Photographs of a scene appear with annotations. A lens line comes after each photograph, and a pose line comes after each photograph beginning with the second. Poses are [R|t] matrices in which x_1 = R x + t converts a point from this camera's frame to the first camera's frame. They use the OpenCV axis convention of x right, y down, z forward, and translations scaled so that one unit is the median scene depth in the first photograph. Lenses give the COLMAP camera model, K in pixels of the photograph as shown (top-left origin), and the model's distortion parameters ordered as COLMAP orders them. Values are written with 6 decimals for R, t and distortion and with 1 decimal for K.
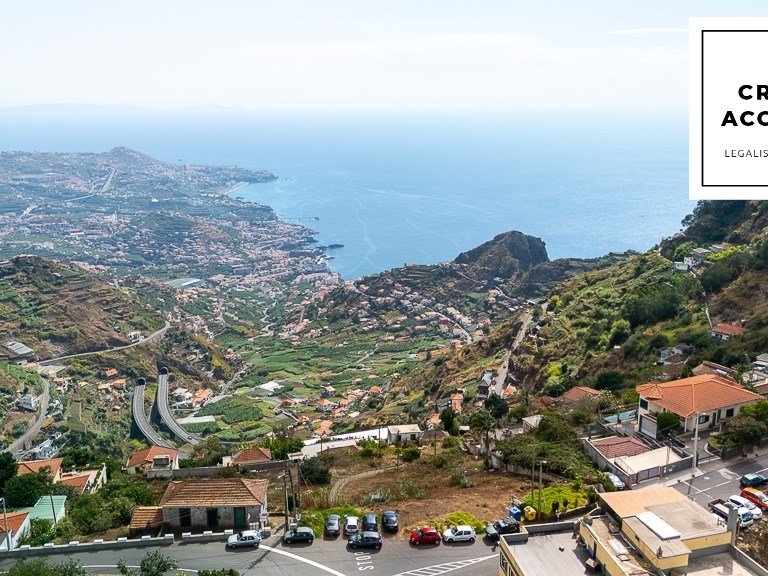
lens RADIAL K [[749.6, 0, 384.0], [0, 749.6, 288.0], [0, 0, 1]] dist [0.119084, -0.218161]
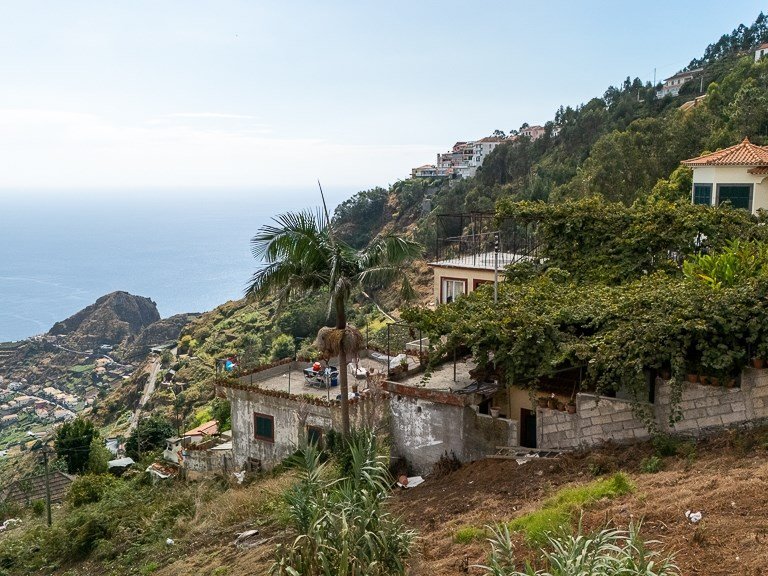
lens RADIAL K [[758.6, 0, 384.0], [0, 758.6, 288.0], [0, 0, 1]] dist [0.033191, -0.008704]
pose [[0.868294, -0.073824, 0.490526, 0.008064], [0.122672, 0.990106, -0.068136, 0.030002], [-0.480643, 0.119336, 0.868759, 0.121504]]
